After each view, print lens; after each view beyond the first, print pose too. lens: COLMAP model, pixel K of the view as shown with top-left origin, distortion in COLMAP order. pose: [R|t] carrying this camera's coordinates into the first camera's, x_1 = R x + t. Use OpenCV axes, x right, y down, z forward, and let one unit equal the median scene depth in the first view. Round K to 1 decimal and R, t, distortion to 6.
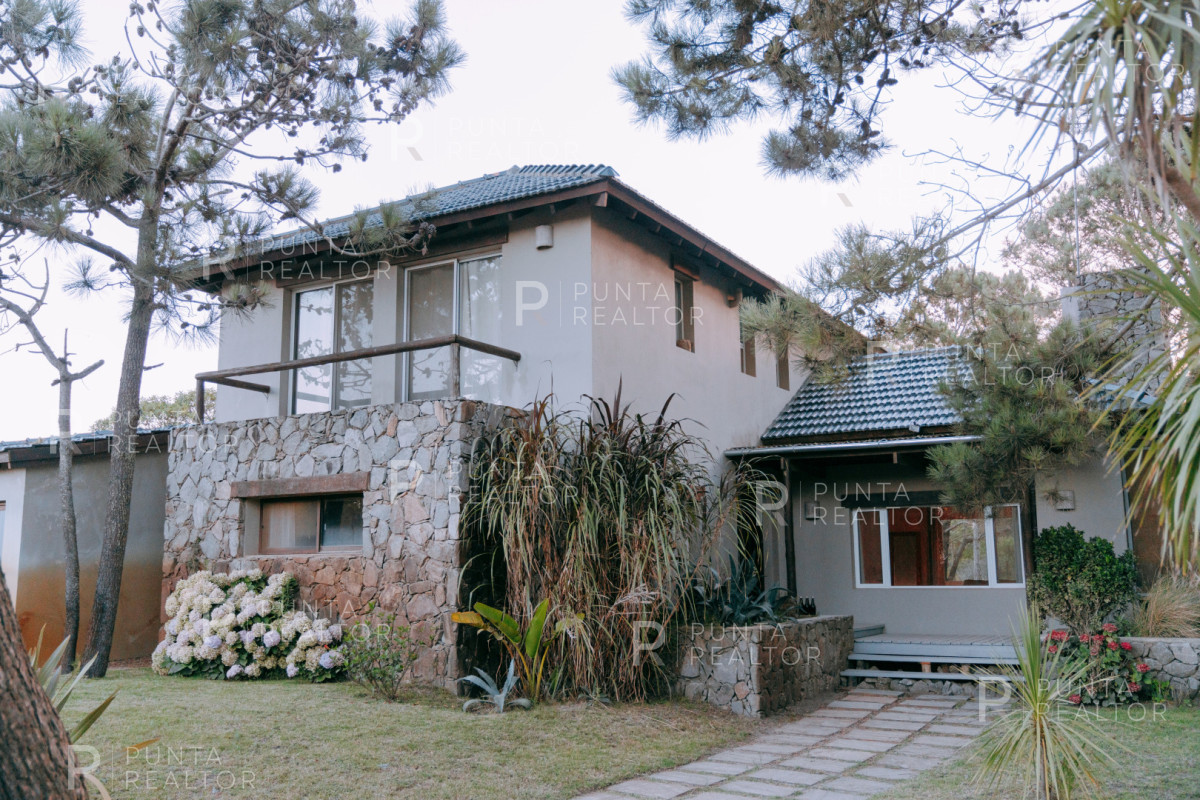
lens RADIAL K [[966.0, 0, 600.0], [0, 966.0, 400.0], [0, 0, 1]] dist [0.008628, 0.005838]
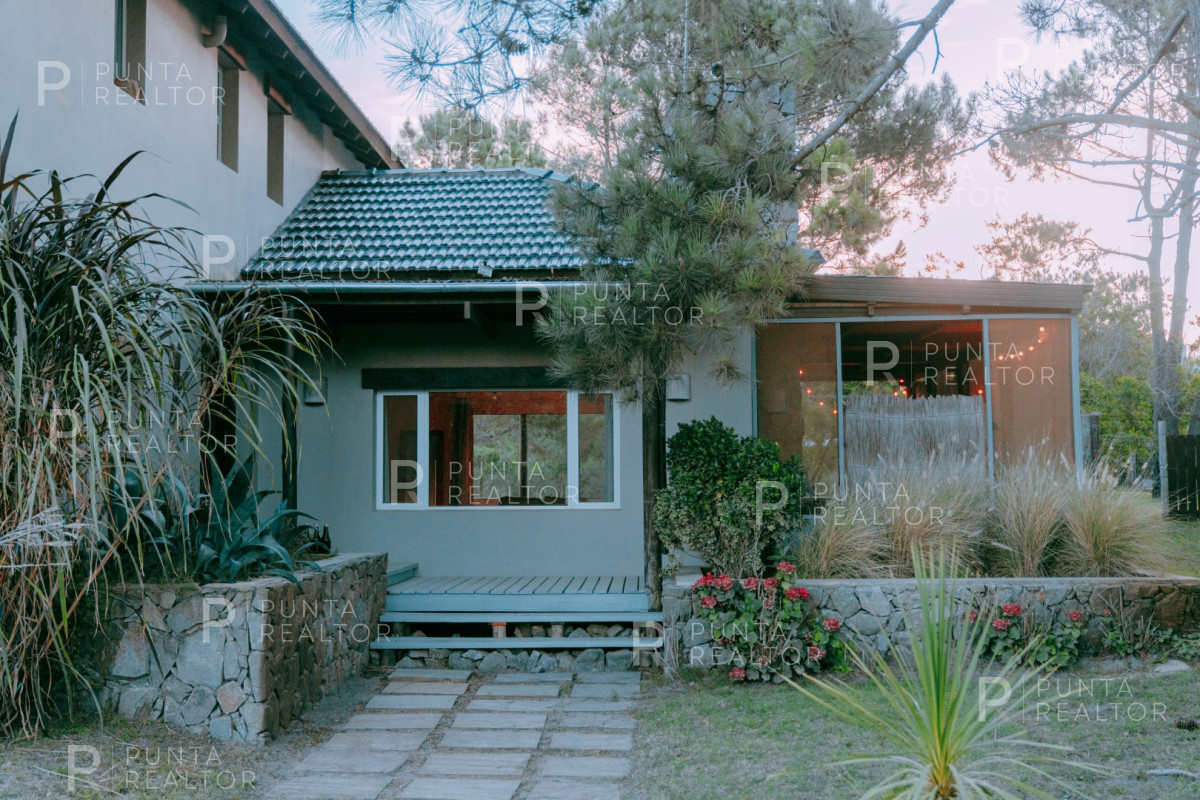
lens RADIAL K [[1325.5, 0, 600.0], [0, 1325.5, 400.0], [0, 0, 1]] dist [0.006947, -0.014280]
pose [[0.894980, 0.033308, 0.444862, -0.005102], [-0.082407, 0.992391, 0.091483, 0.038245], [-0.438430, -0.118535, 0.890915, 0.210371]]
